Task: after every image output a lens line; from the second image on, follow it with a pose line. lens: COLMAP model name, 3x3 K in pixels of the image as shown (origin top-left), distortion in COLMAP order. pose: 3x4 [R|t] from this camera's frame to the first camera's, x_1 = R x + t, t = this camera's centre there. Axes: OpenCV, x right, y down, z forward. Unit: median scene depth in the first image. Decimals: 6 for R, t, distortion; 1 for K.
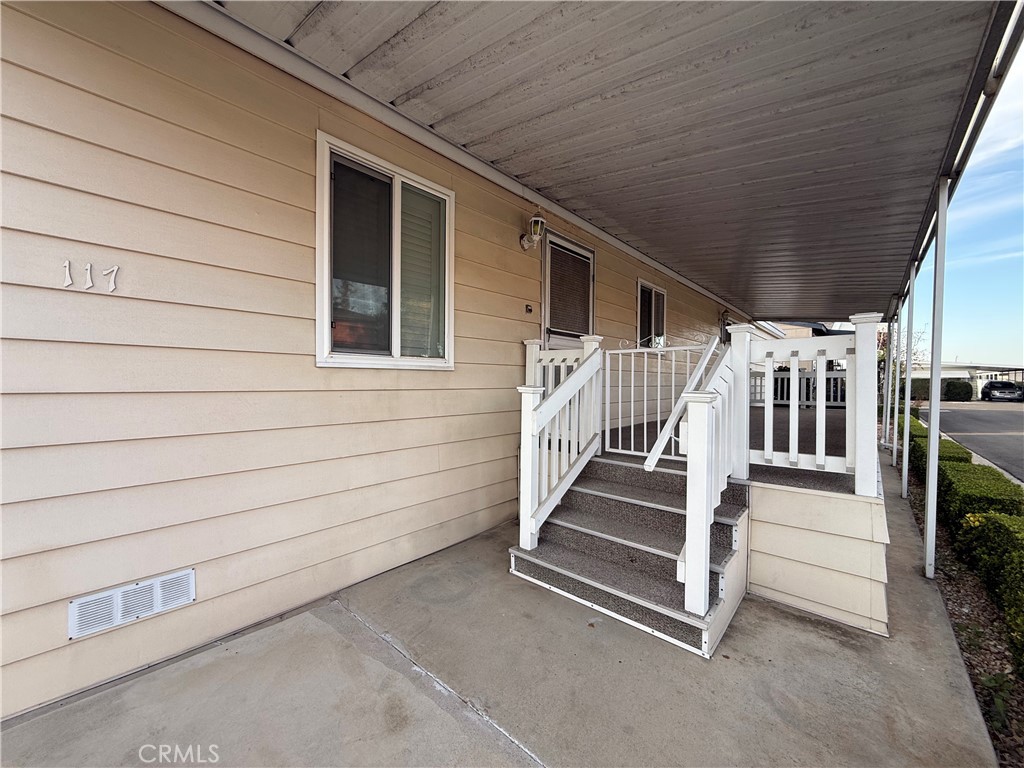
lens RADIAL K [[408.1, 0, 511.0], [0, 408.1, 386.0], [0, 0, 1]] dist [0.000947, 0.000043]
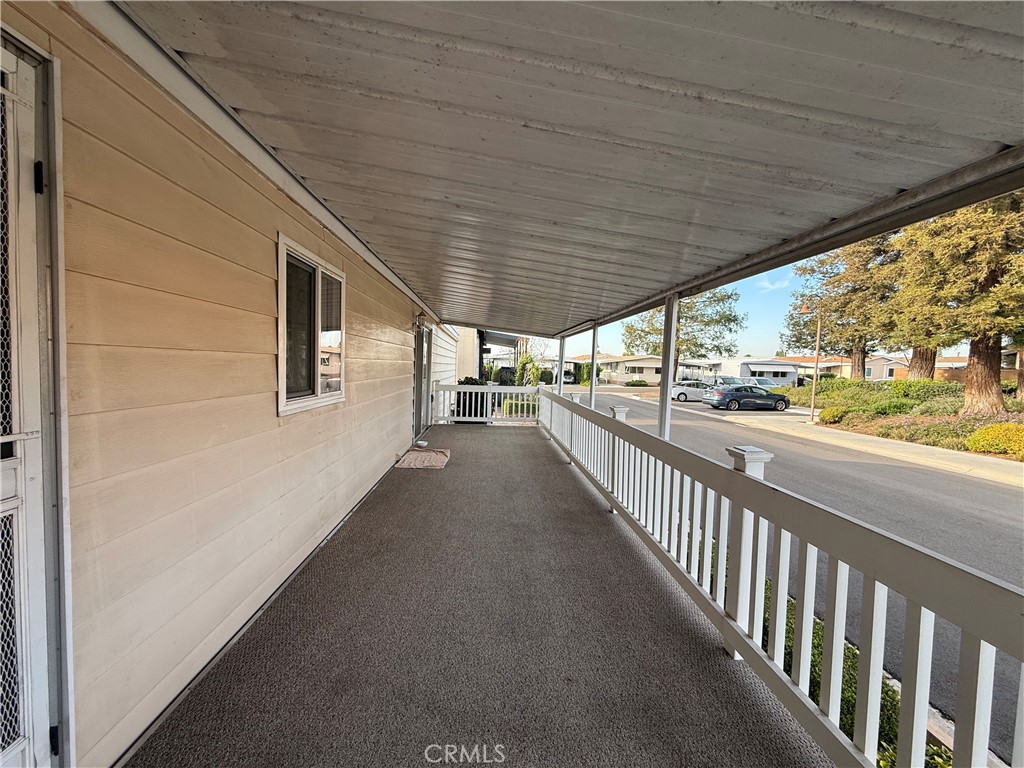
lens RADIAL K [[408.1, 0, 515.3], [0, 408.1, 384.8], [0, 0, 1]] dist [0.000947, 0.000043]
pose [[0.703286, -0.025738, 0.710441, 0.175805], [-0.009673, 0.998905, 0.045763, -0.129697], [-0.710842, -0.039057, 0.702267, 0.518226]]
